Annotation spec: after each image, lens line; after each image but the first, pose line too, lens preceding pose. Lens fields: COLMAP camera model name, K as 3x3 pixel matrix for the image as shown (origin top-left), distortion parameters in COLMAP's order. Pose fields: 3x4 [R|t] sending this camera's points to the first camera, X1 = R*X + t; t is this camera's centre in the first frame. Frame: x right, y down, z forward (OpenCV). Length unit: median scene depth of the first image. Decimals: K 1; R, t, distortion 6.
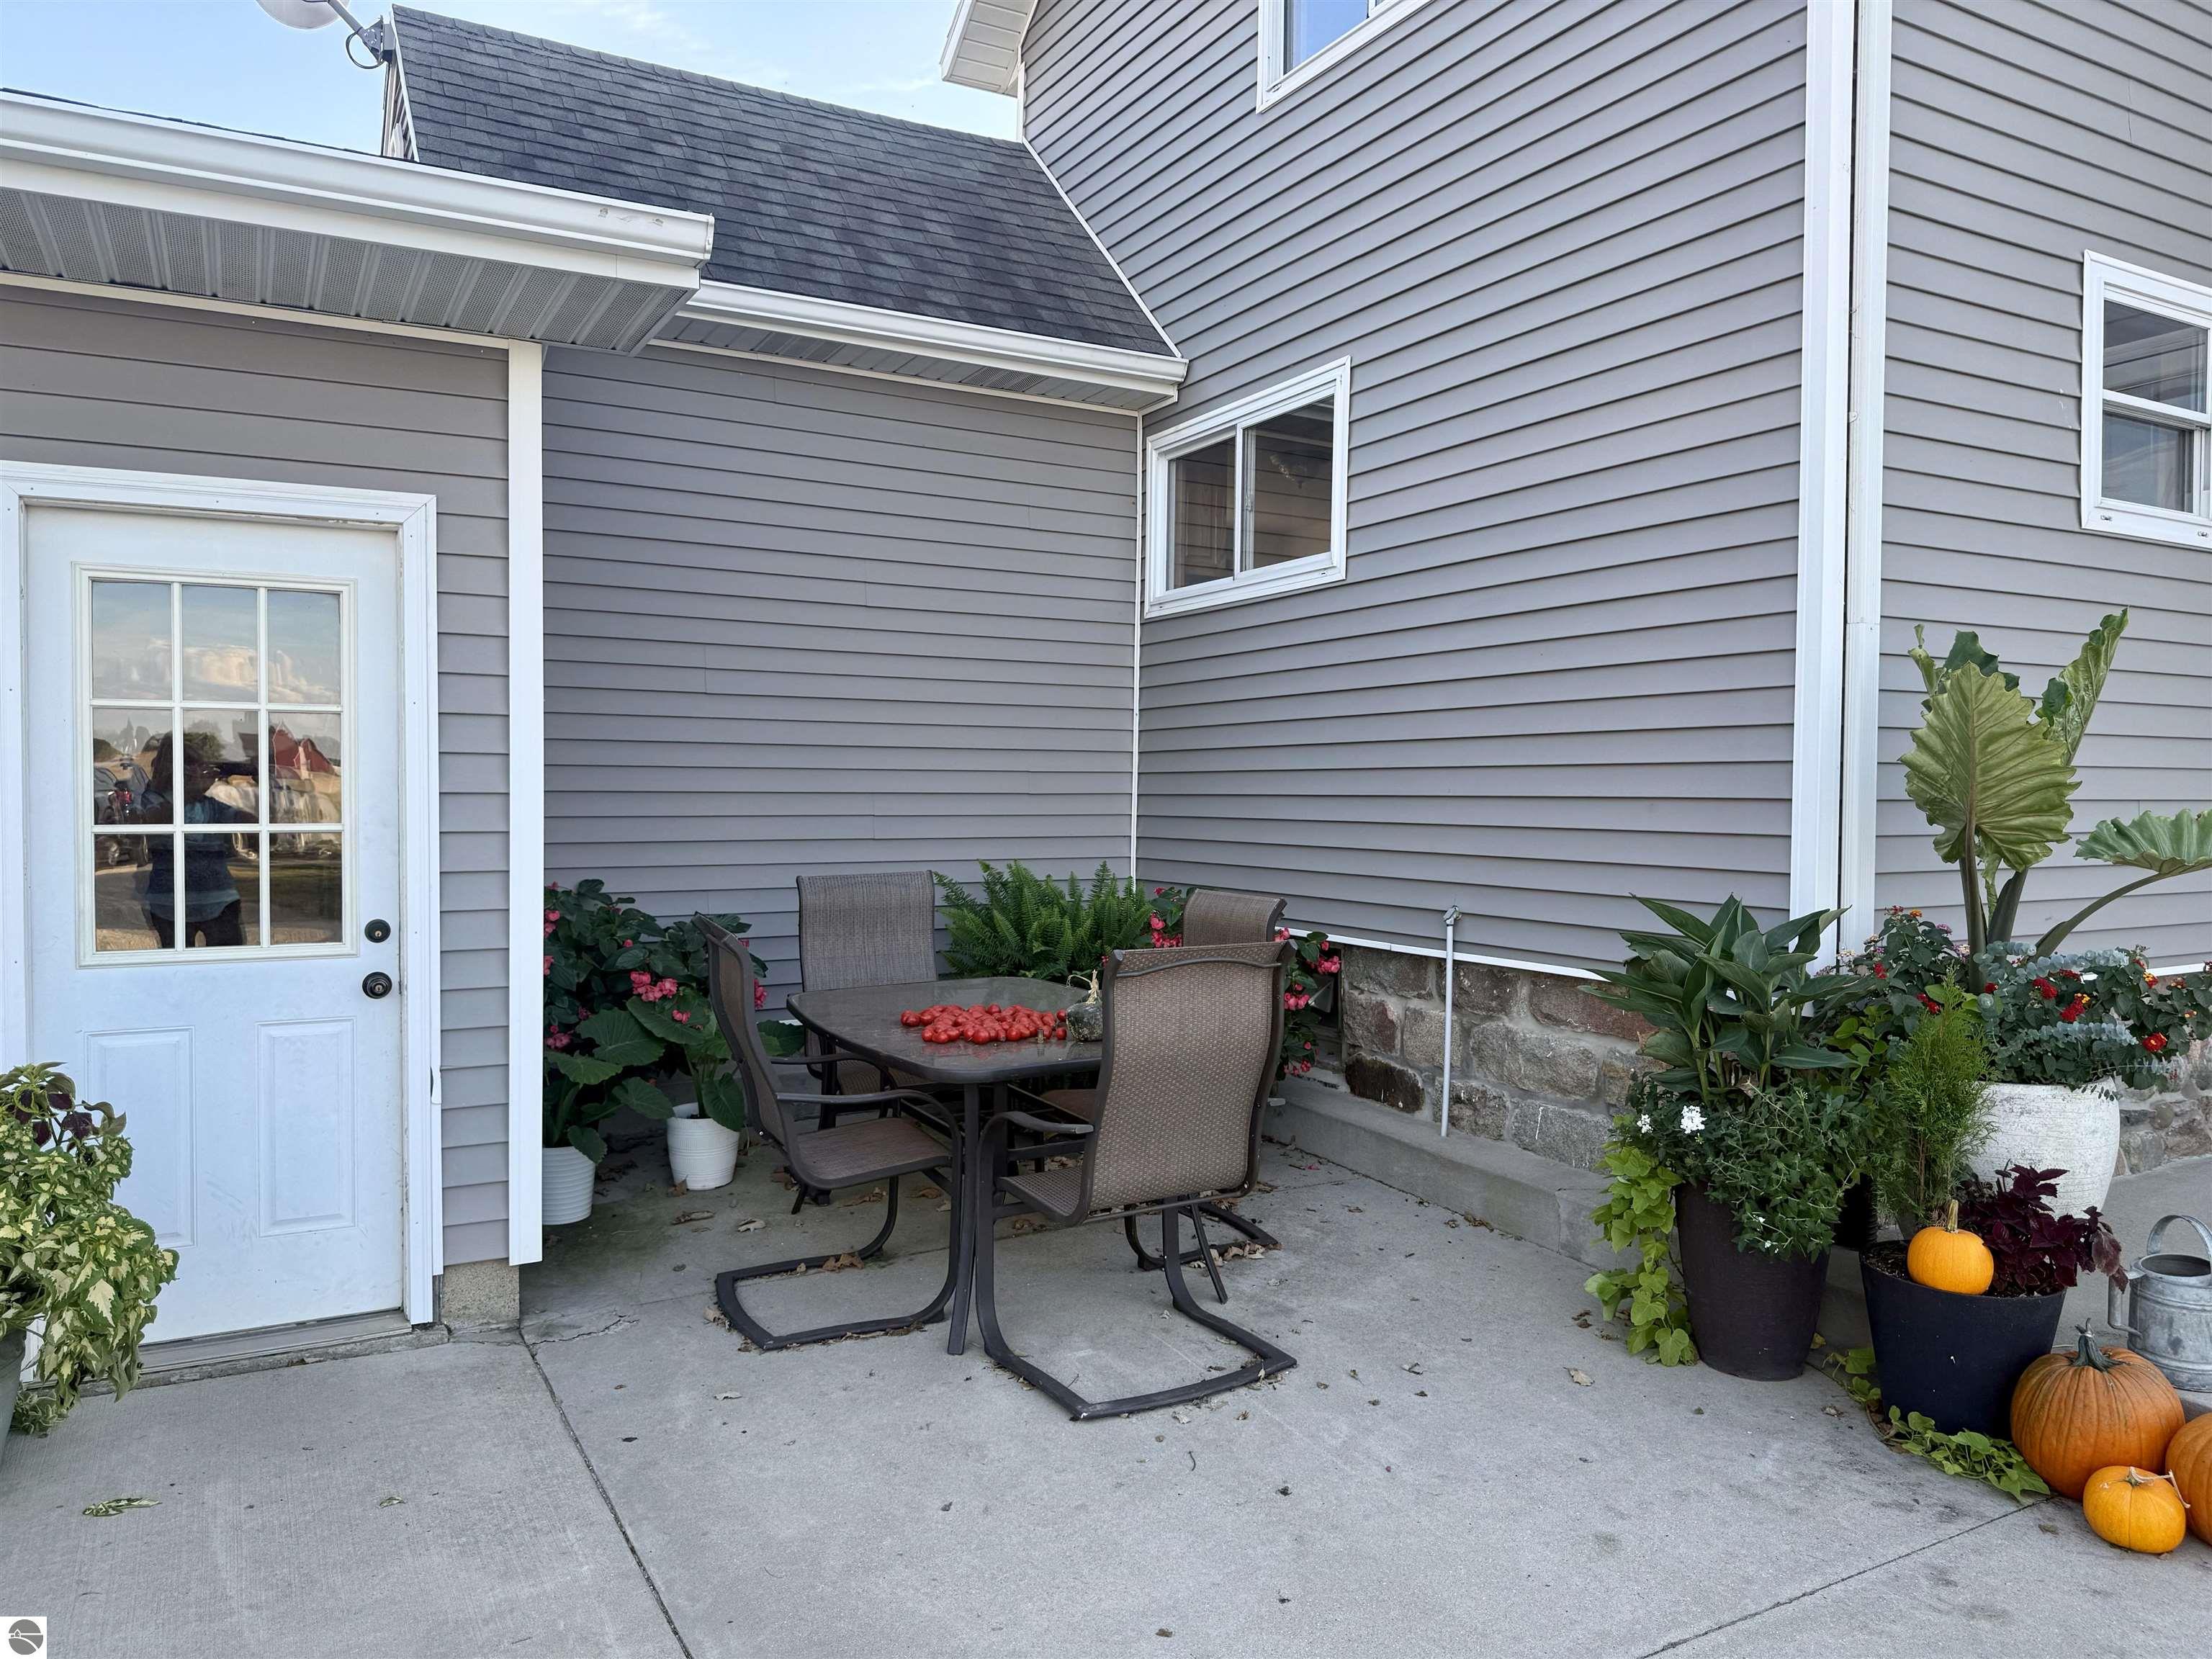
lens RADIAL K [[1594.7, 0, 1106.0], [0, 1594.7, 829.5], [0, 0, 1]] dist [0.112966, -0.173563]
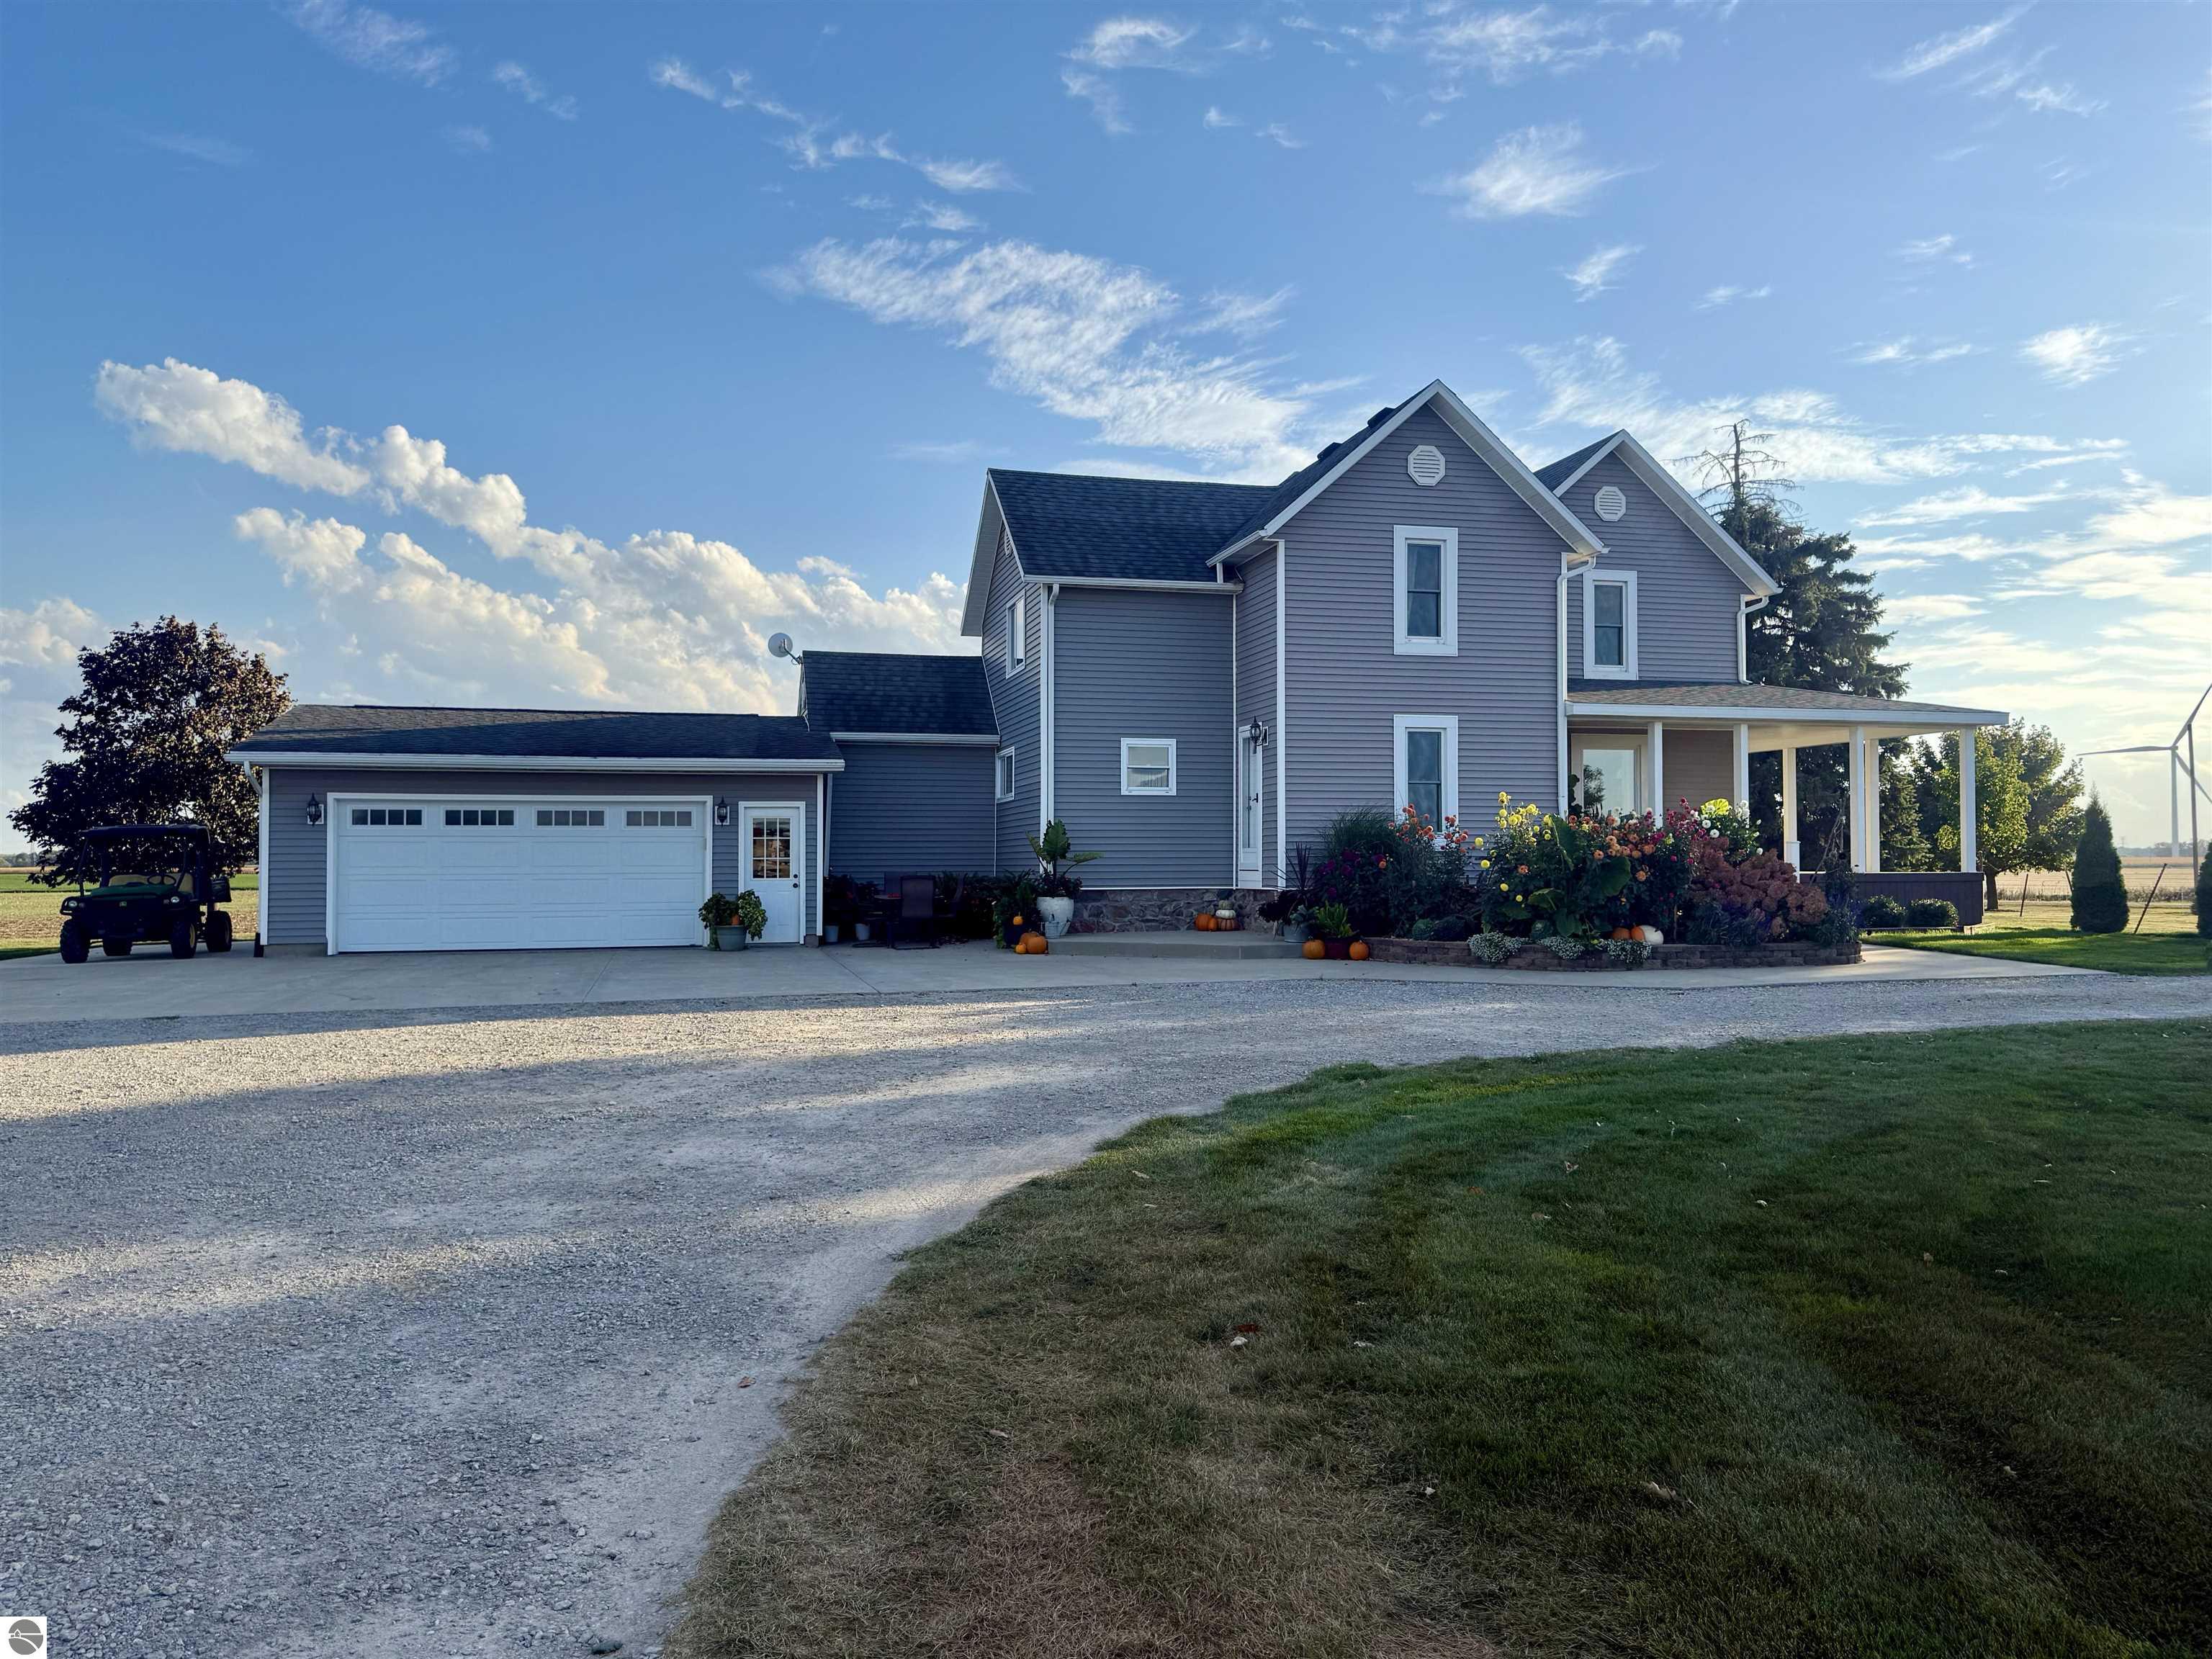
lens RADIAL K [[1594.7, 0, 1106.0], [0, 1594.7, 829.5], [0, 0, 1]] dist [0.112966, -0.173563]
pose [[0.964557, -0.015338, -0.263429, 2.169332], [0.004326, 0.999094, -0.042329, 0.144591], [0.263840, 0.039689, 0.963750, -4.305142]]
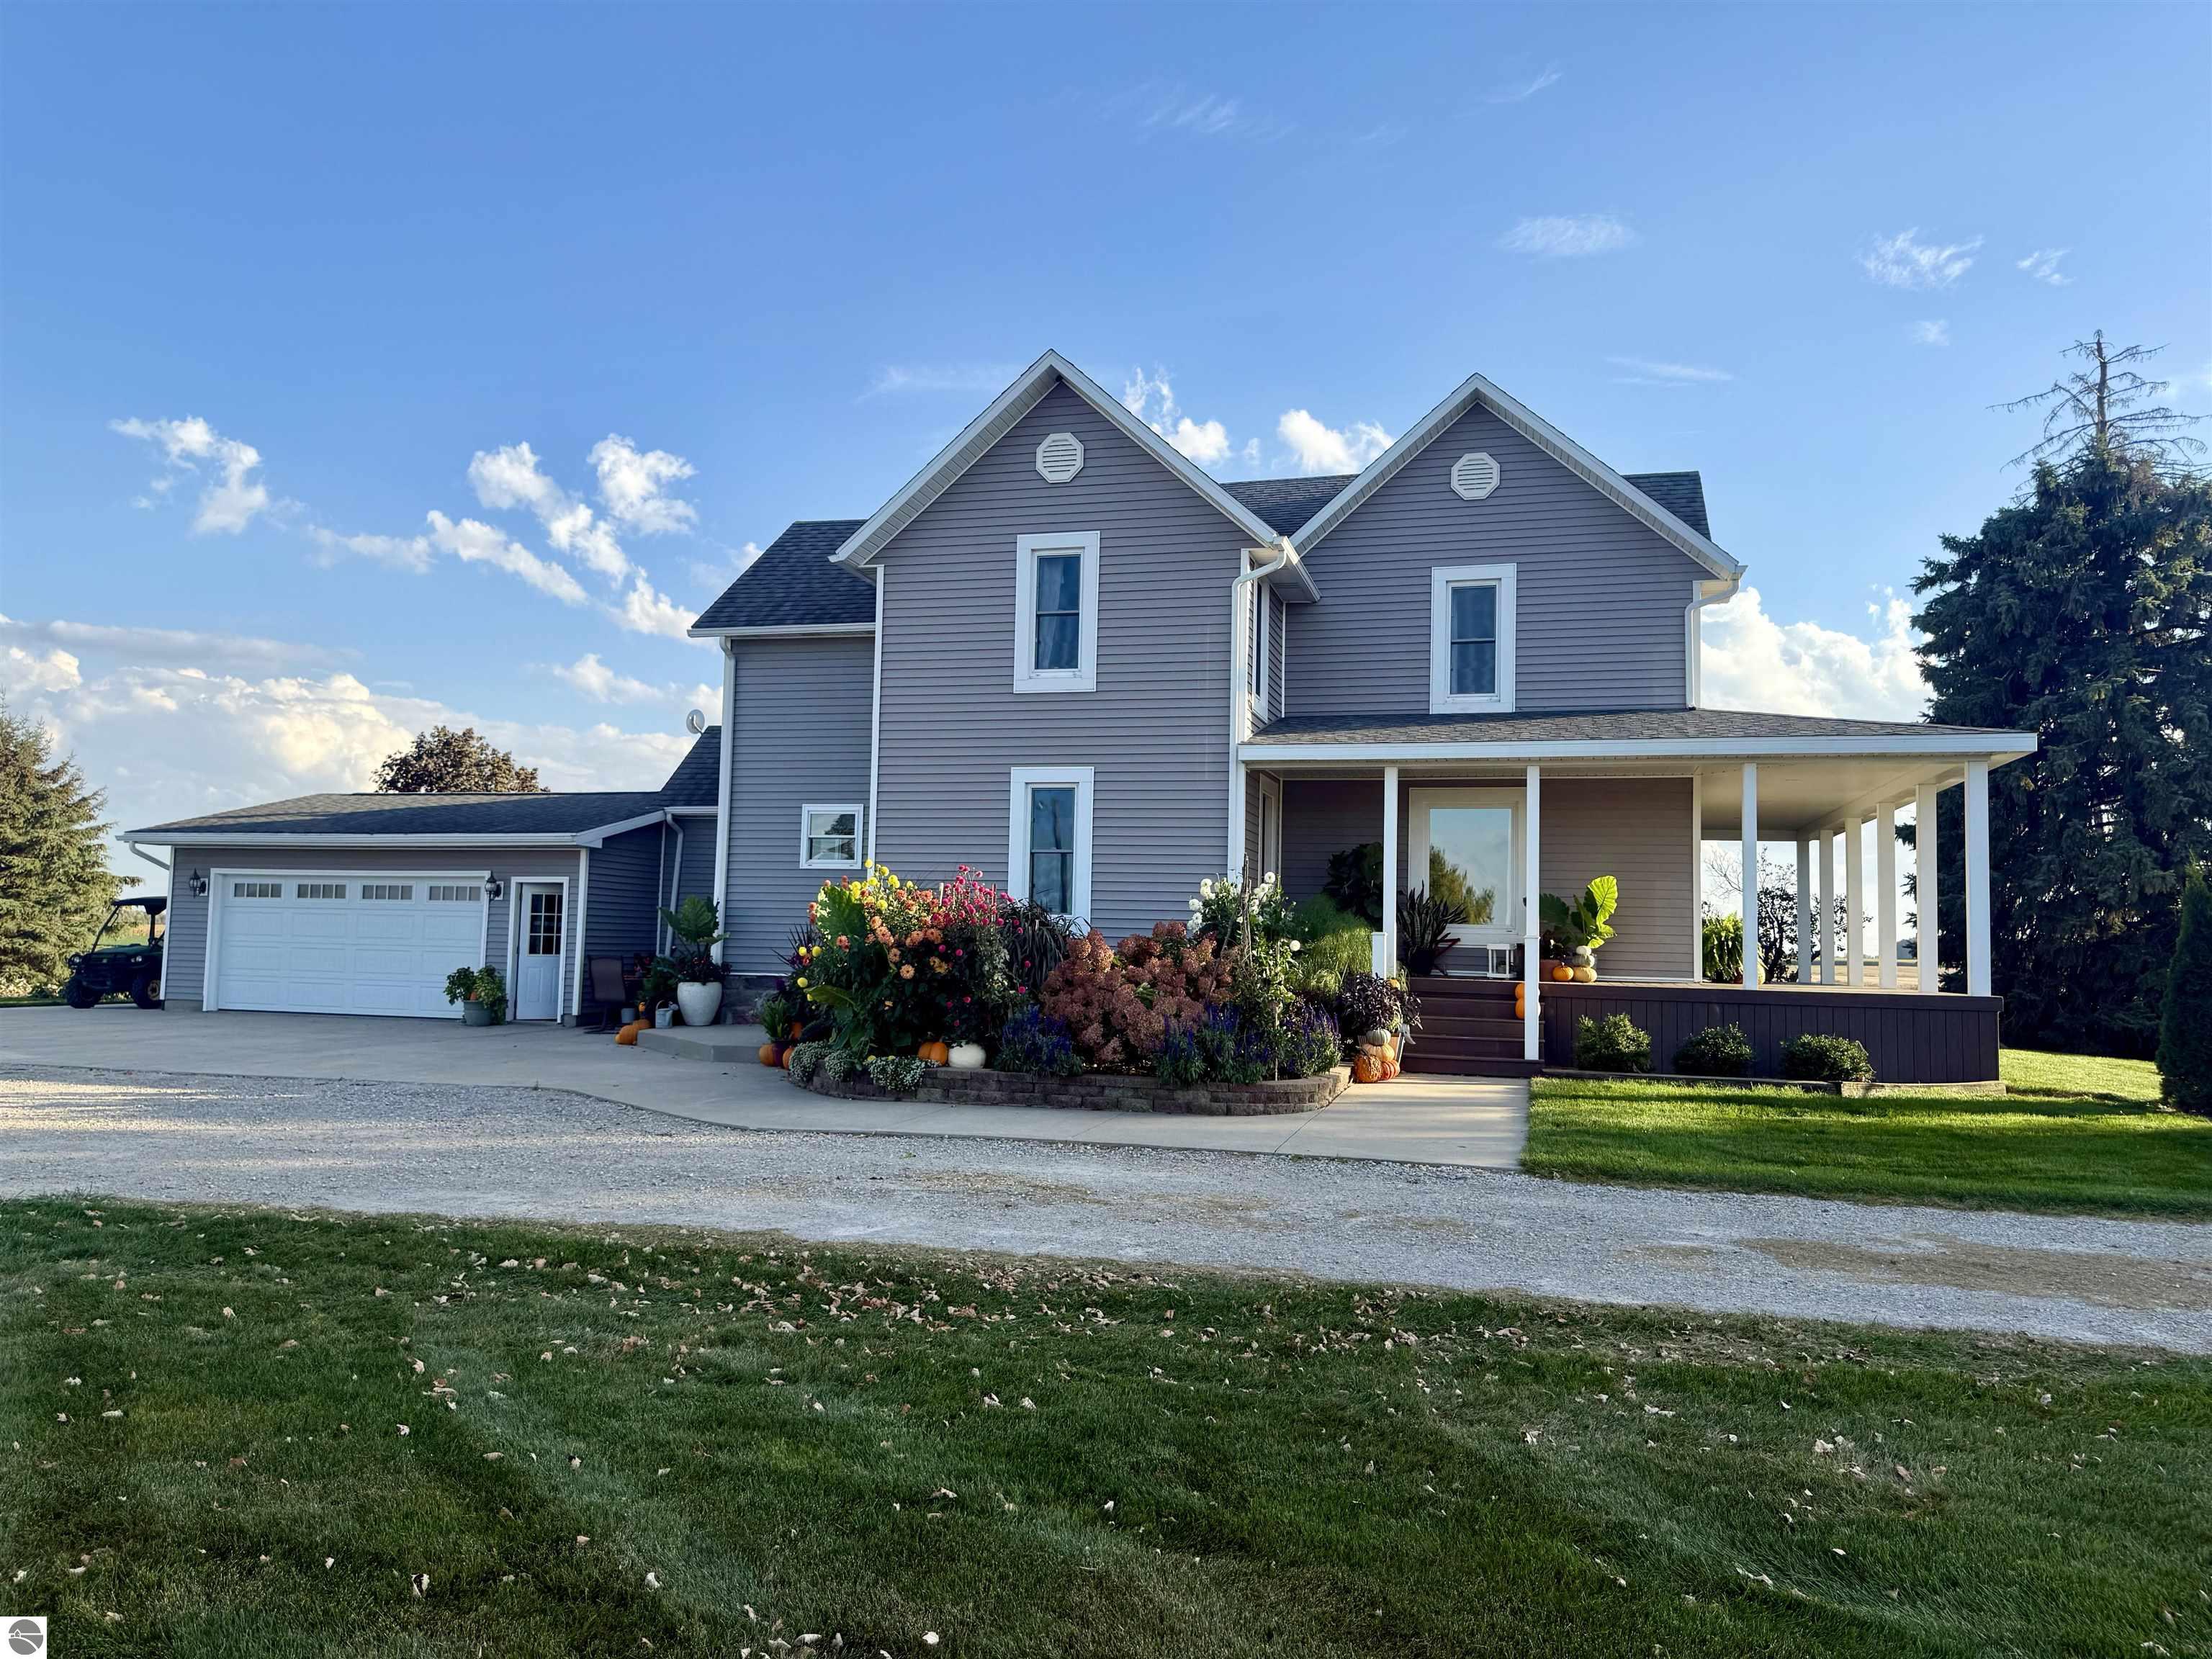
lens RADIAL K [[1594.7, 0, 1106.0], [0, 1594.7, 829.5], [0, 0, 1]] dist [0.112966, -0.173563]
pose [[0.691930, -0.042971, -0.720684, 5.046699], [-0.032494, 0.995362, -0.090547, 0.083727], [0.721233, 0.086070, 0.687325, -1.582679]]
